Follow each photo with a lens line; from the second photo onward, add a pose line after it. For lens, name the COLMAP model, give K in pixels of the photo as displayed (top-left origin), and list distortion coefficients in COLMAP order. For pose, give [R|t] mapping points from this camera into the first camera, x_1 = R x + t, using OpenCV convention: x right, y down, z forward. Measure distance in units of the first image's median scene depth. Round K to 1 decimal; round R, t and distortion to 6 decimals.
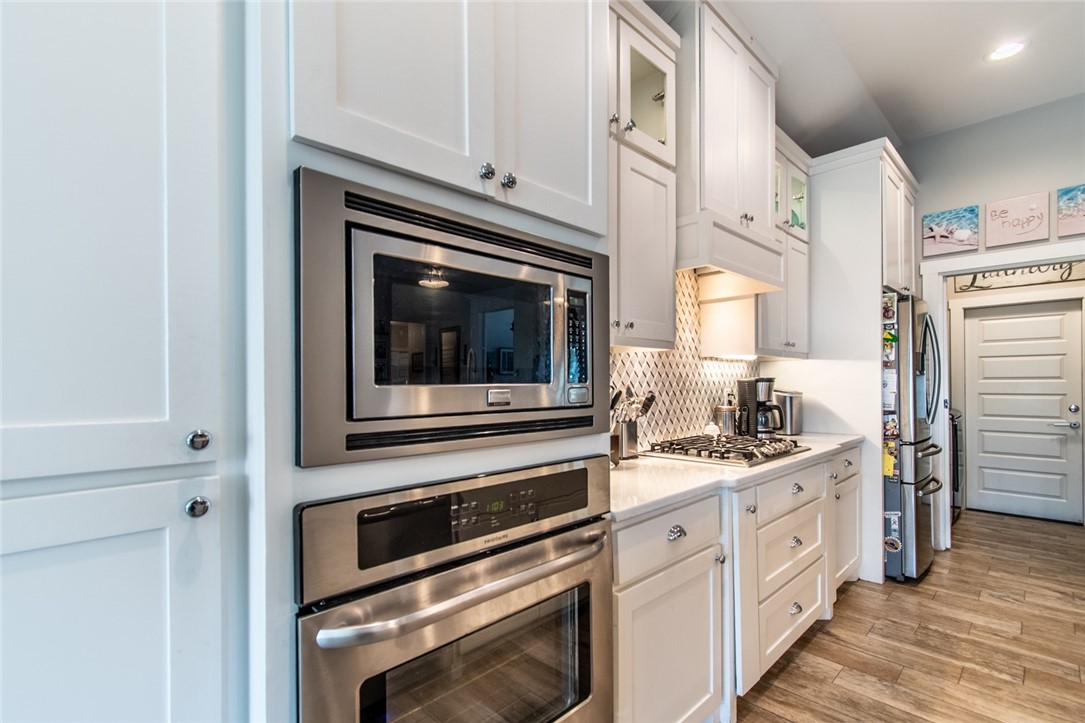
lens RADIAL K [[485.1, 0, 539.9], [0, 485.1, 385.9], [0, 0, 1]] dist [0.001738, -0.001467]
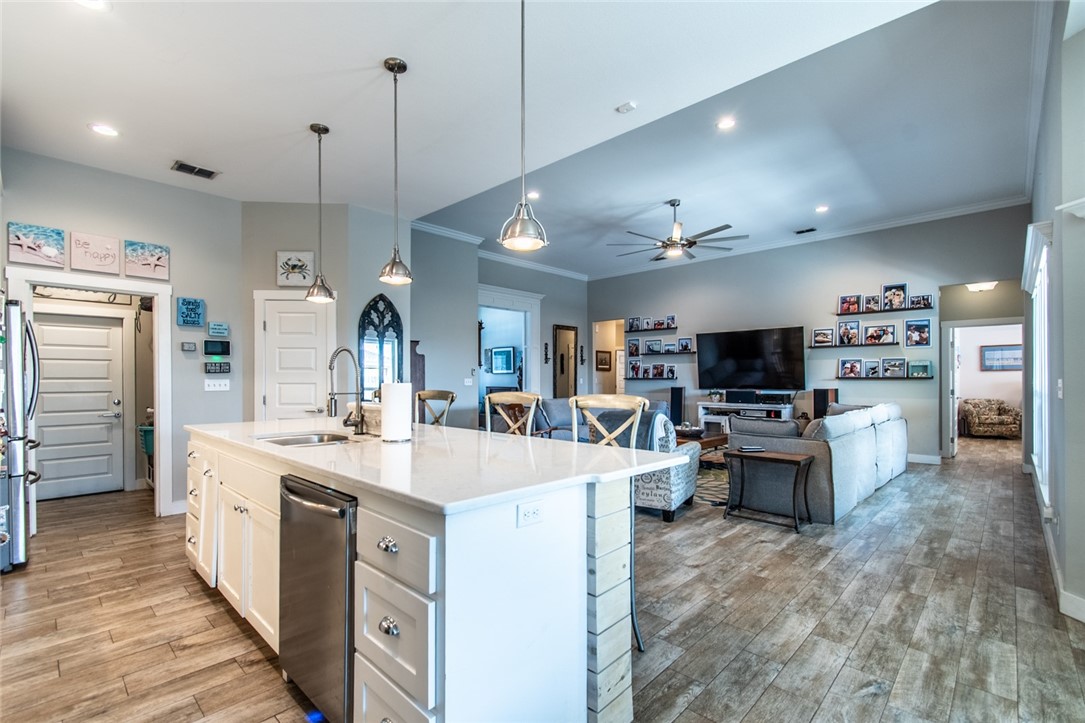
lens RADIAL K [[485.1, 0, 537.9], [0, 485.1, 382.1], [0, 0, 1]] dist [0.001738, -0.001467]
pose [[-0.043082, -0.000433, 0.999071, -0.389541], [0.008996, 0.999959, 0.000821, 0.003400], [-0.999031, 0.009023, -0.043077, -0.110168]]
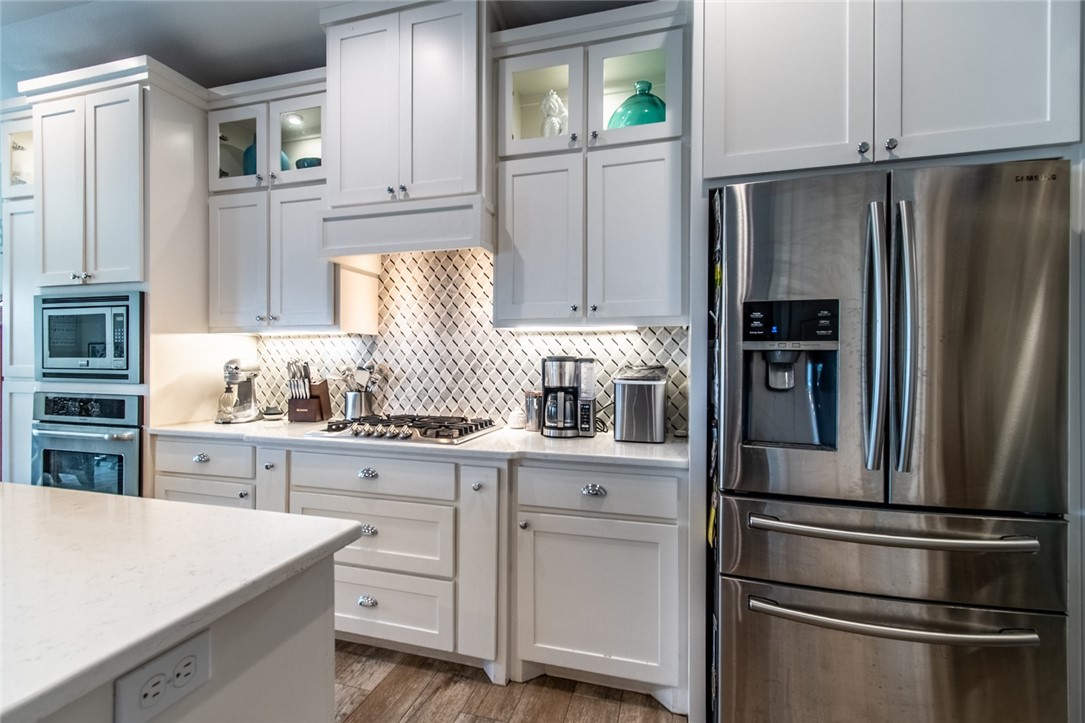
lens RADIAL K [[485.1, 0, 541.0], [0, 485.1, 359.6], [0, 0, 1]] dist [0.001738, -0.001467]
pose [[0.509104, 0.012636, -0.860613, 1.114394], [-0.015849, 0.999860, 0.005305, -0.015089], [0.860559, 0.010939, 0.509233, 0.598234]]
